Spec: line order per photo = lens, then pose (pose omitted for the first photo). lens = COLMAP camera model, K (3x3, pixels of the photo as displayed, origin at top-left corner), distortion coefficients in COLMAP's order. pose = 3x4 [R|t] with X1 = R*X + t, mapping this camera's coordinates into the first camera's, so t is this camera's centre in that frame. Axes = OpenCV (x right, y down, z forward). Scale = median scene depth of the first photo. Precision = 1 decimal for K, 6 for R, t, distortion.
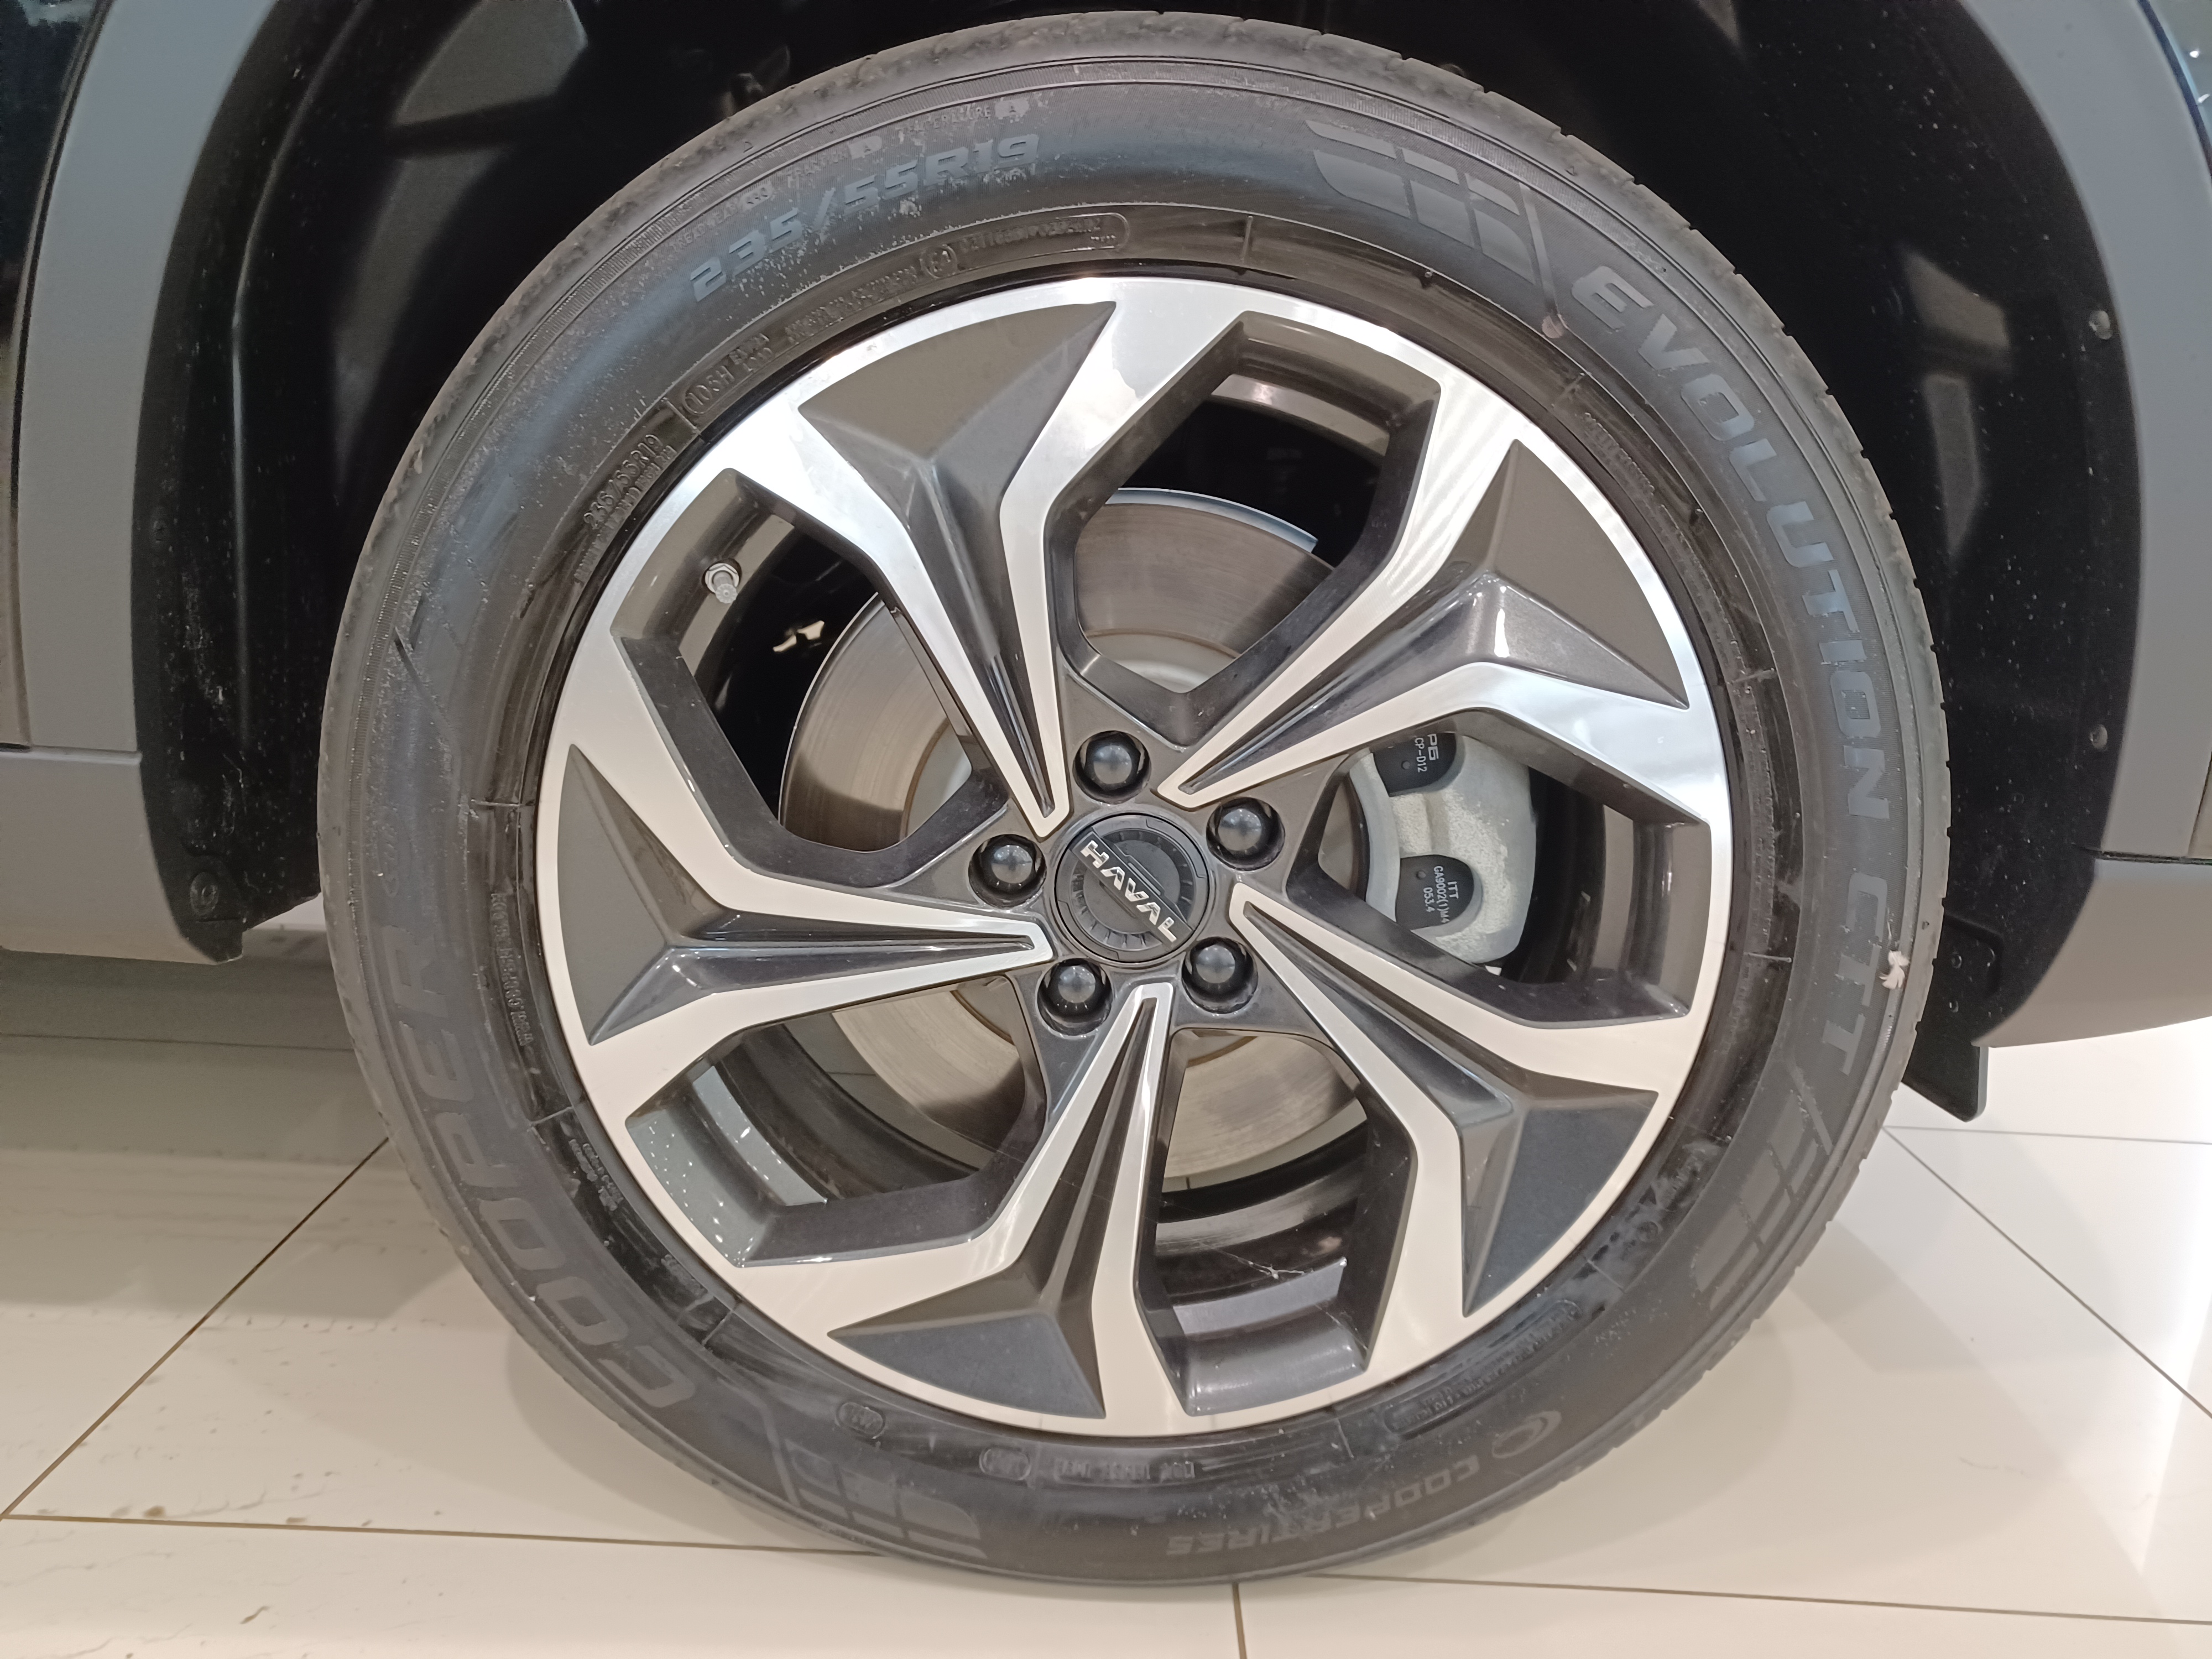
lens RADIAL K [[1607.2, 0, 1114.5], [0, 1607.2, 796.7], [0, 0, 1]] dist [0.012397, 0.005293]
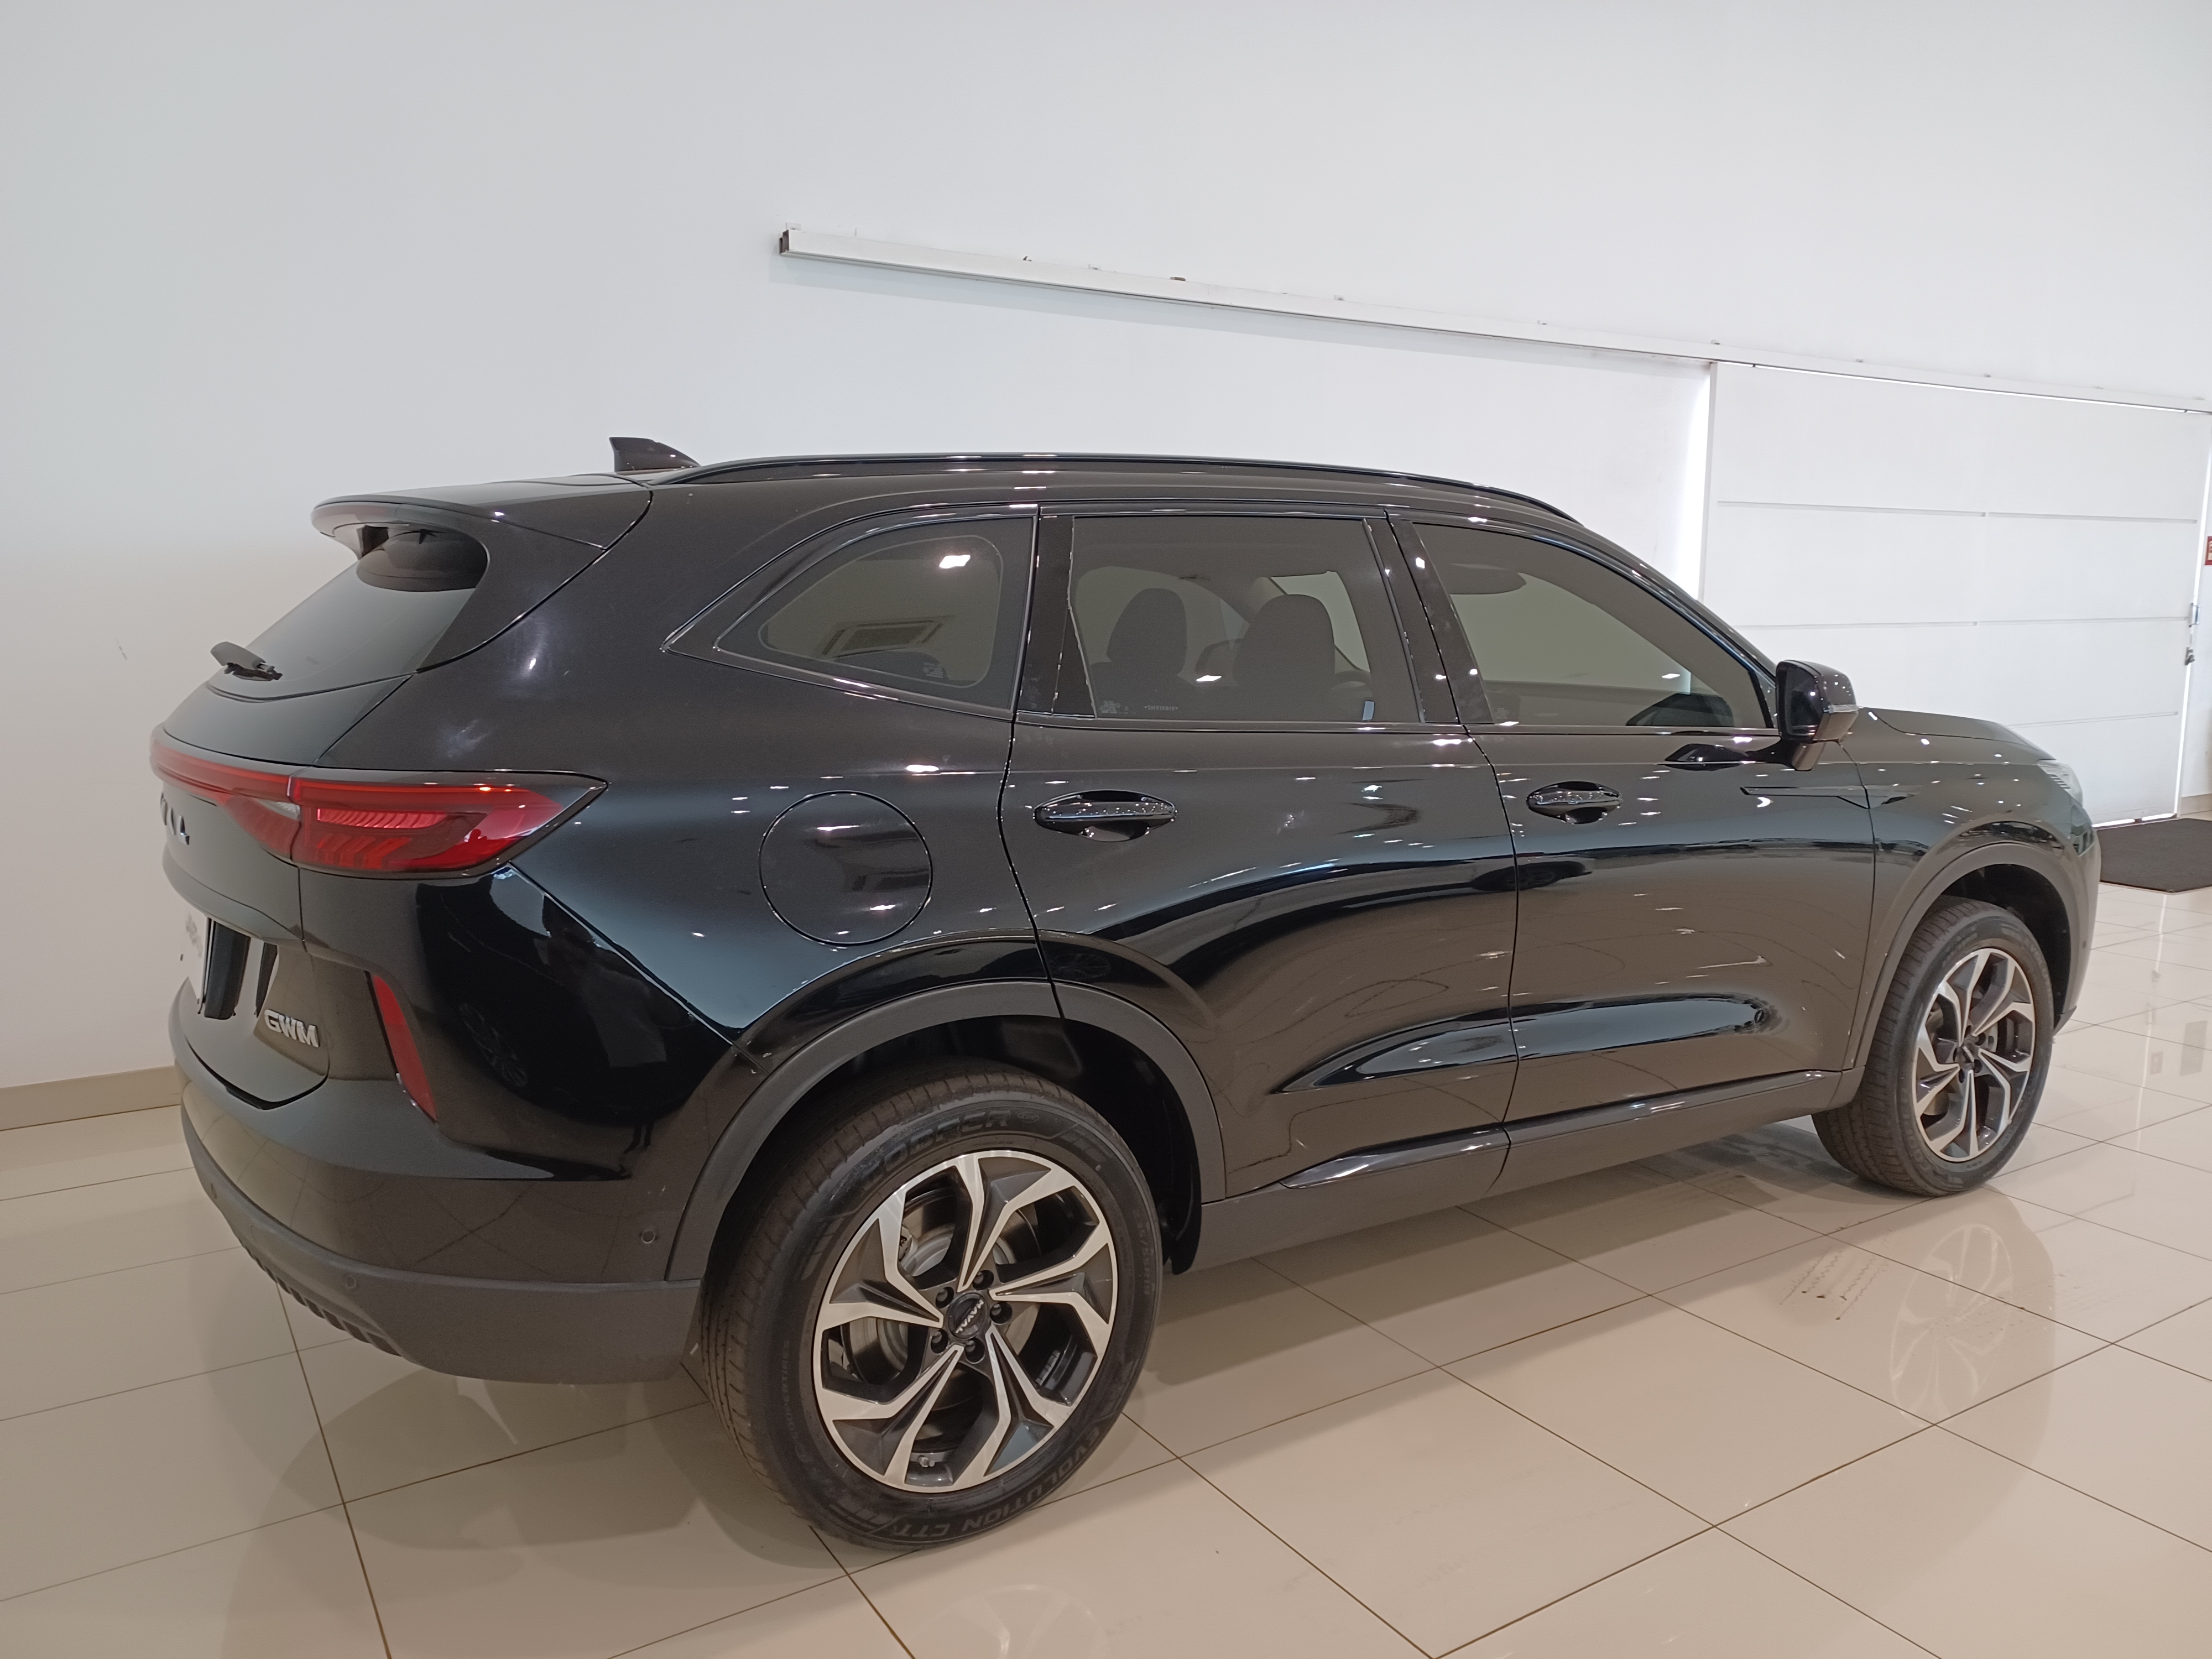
lens RADIAL K [[1607.2, 0, 1114.5], [0, 1607.2, 796.7], [0, 0, 1]] dist [0.012397, 0.005293]
pose [[0.840115, -0.107984, 0.531551, -5.170712], [0.147343, 0.988566, -0.032048, -1.042162], [-0.522012, 0.105244, 0.846420, -2.170502]]
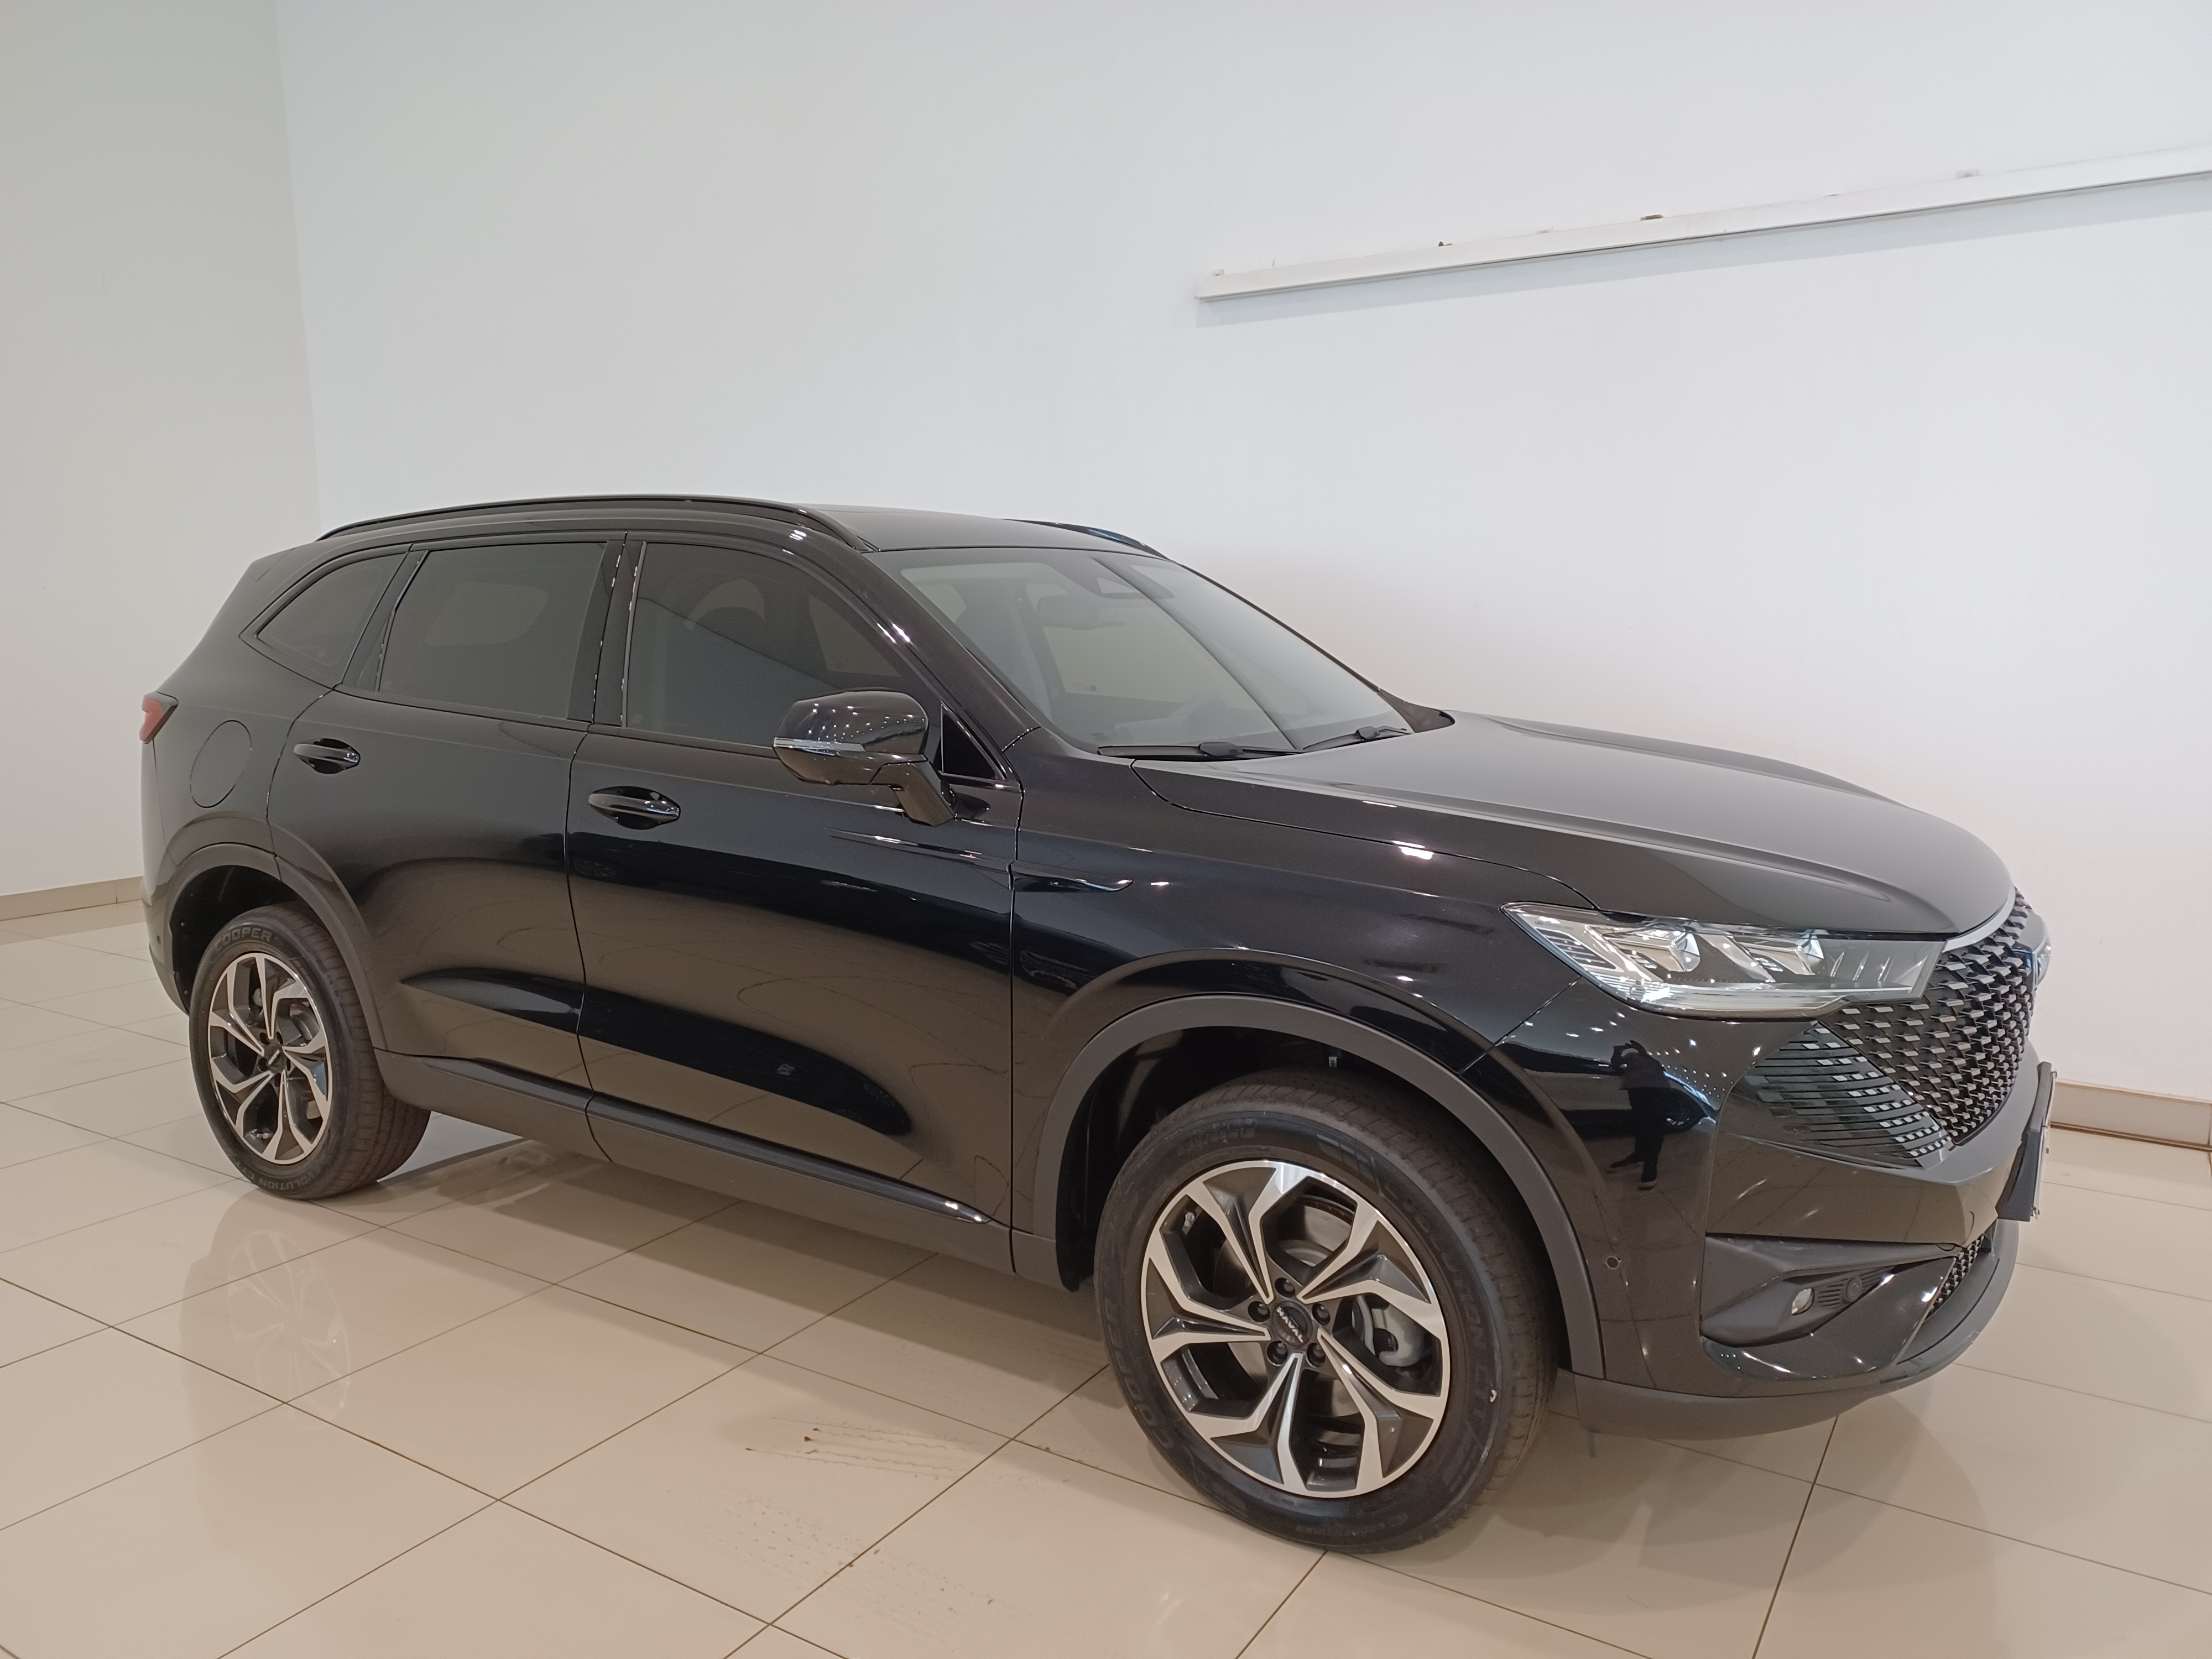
lens RADIAL K [[1607.2, 0, 1114.5], [0, 1607.2, 796.7], [0, 0, 1]] dist [0.012397, 0.005293]
pose [[0.843905, 0.017479, -0.536208, 1.514858], [-0.074801, 0.993540, -0.085338, -0.739299], [0.531253, 0.112125, 0.839761, -2.210031]]
